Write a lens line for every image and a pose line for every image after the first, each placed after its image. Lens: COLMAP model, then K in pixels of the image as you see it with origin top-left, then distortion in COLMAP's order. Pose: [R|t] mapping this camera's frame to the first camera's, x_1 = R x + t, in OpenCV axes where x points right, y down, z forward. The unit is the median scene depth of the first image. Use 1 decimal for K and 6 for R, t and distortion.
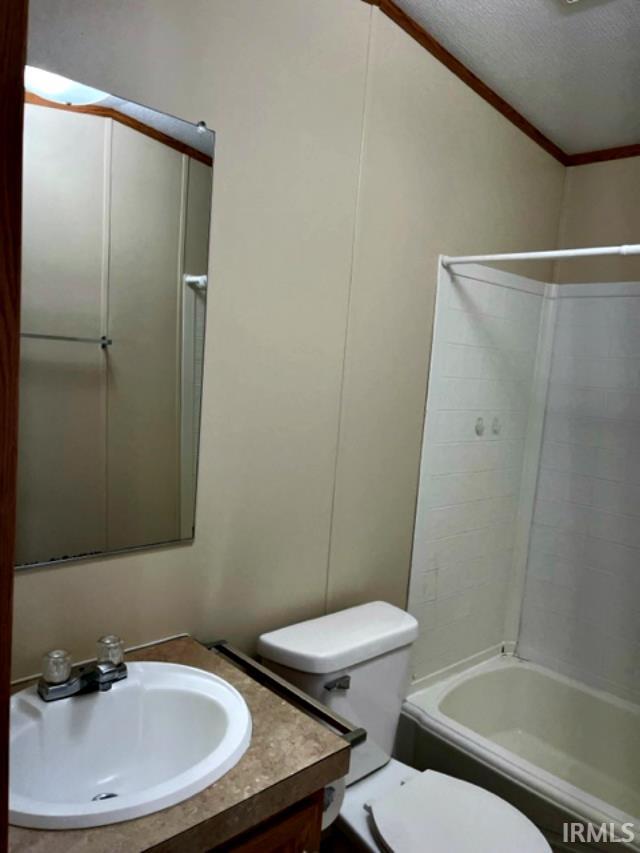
lens RADIAL K [[644.6, 0, 320.0], [0, 644.6, 426.5], [0, 0, 1]] dist [0.040043, -0.045215]
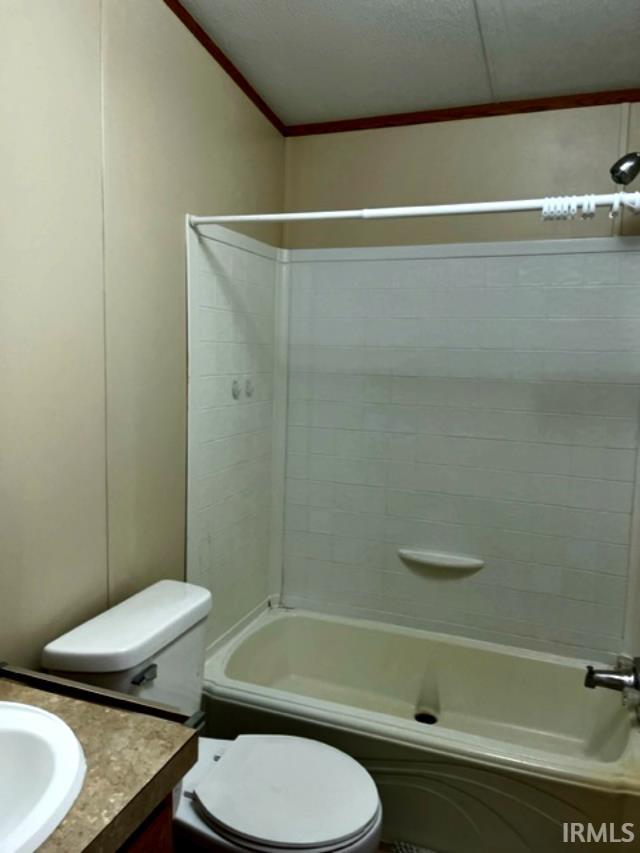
lens RADIAL K [[647.8, 0, 319.8], [0, 647.8, 415.0], [0, 0, 1]] dist [0.059902, -0.081481]
pose [[0.889847, -0.090747, 0.447143, -0.127675], [0.079050, 0.995864, 0.044795, 0.005597], [-0.449359, -0.004514, 0.893340, 0.056797]]
